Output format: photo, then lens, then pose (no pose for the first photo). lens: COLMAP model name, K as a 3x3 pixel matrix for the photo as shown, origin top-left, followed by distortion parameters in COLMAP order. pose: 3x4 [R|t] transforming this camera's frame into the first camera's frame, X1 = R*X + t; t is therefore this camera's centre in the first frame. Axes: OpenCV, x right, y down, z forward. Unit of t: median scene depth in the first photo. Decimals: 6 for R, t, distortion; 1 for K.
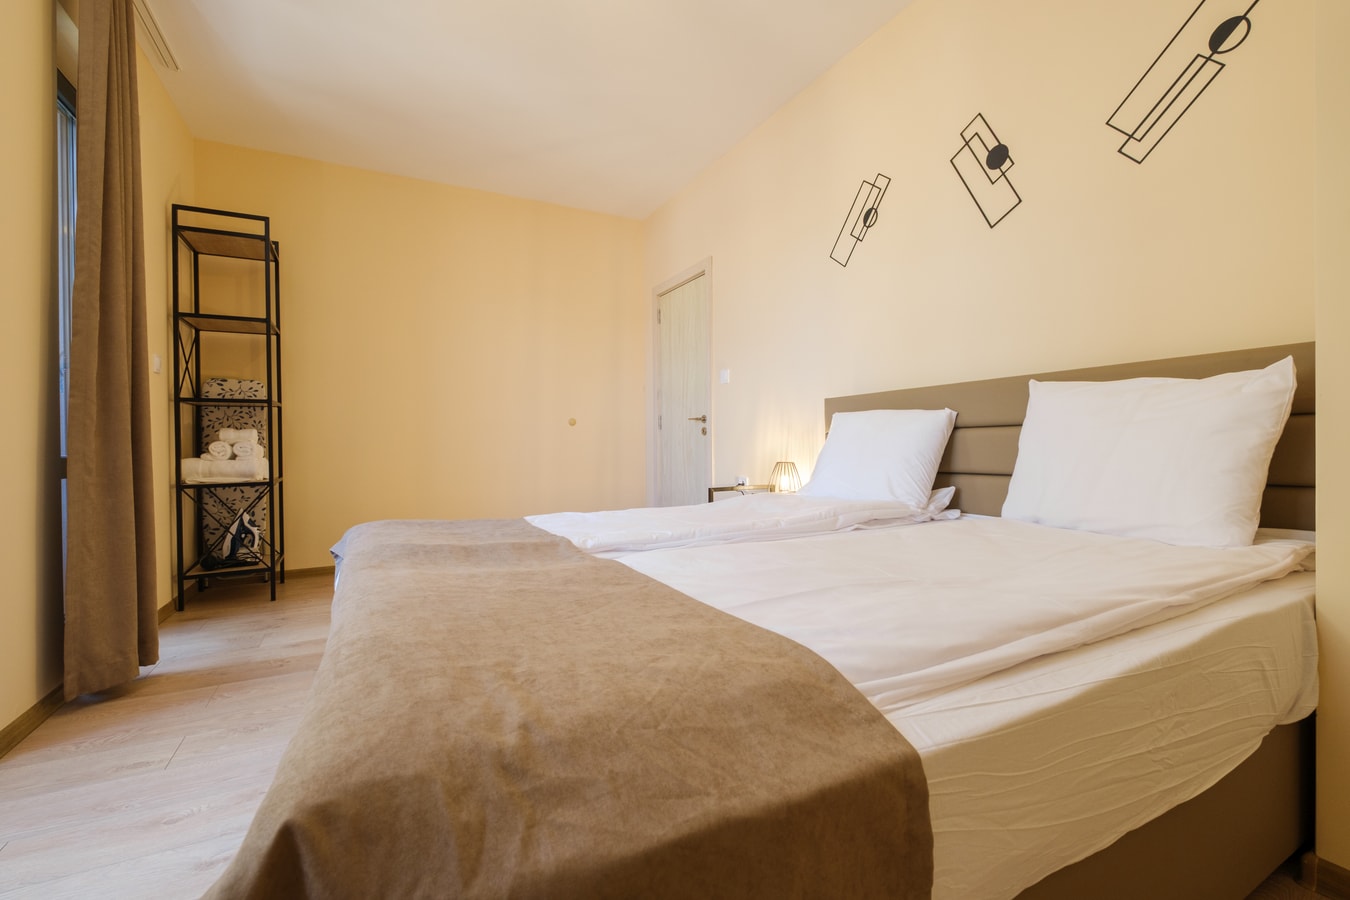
lens RADIAL K [[589.4, 0, 675.2], [0, 589.4, 446.5], [0, 0, 1]] dist [0.000289, -0.004119]
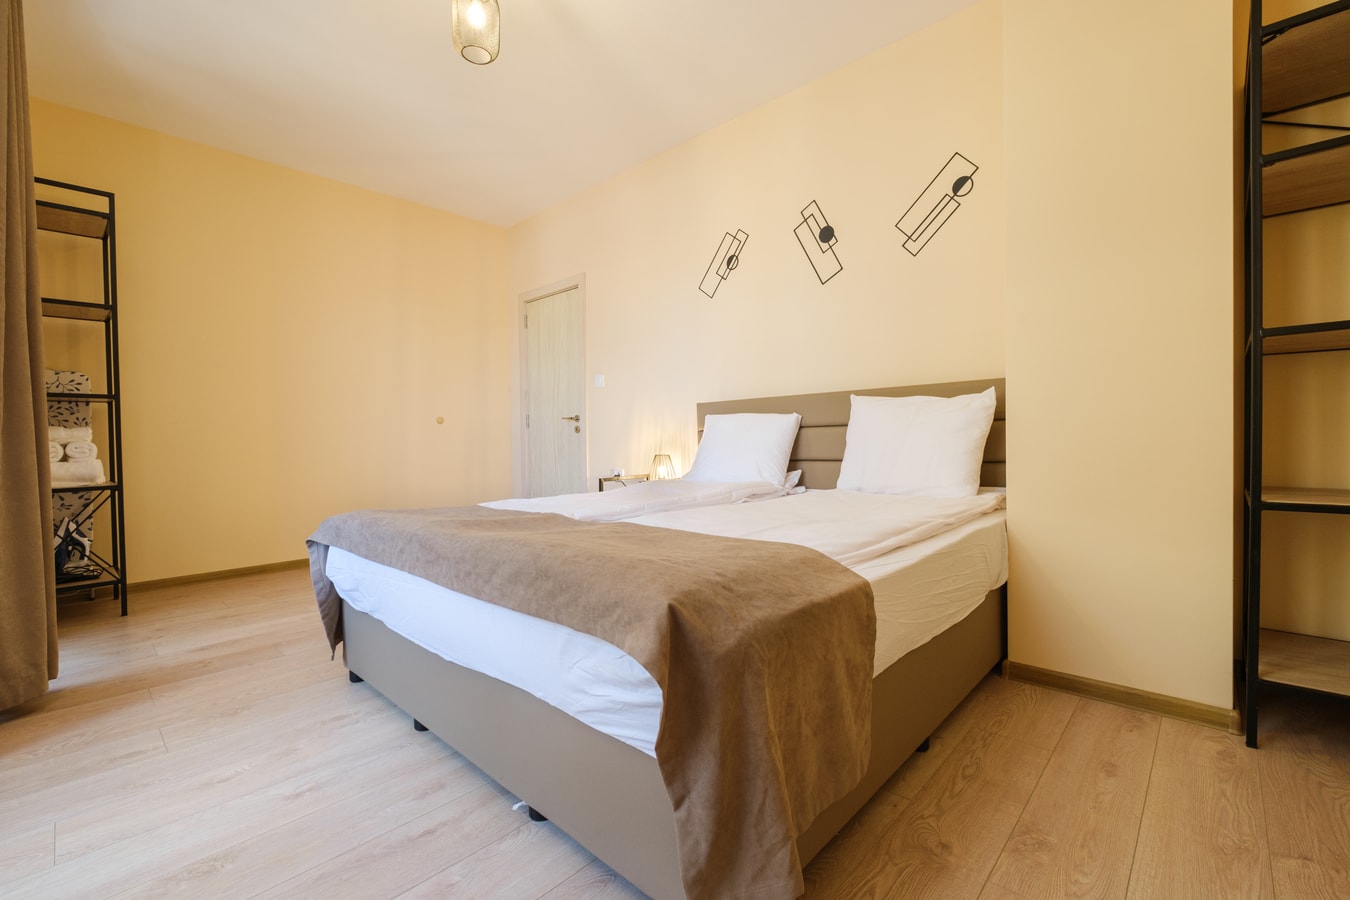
lens RADIAL K [[589.4, 0, 681.9], [0, 589.4, 446.8], [0, 0, 1]] dist [0.000289, -0.004119]
pose [[0.943440, -0.009869, 0.331398, -0.248378], [0.008365, 0.999947, 0.005962, 0.003661], [-0.331439, -0.002853, 0.943472, -0.211699]]
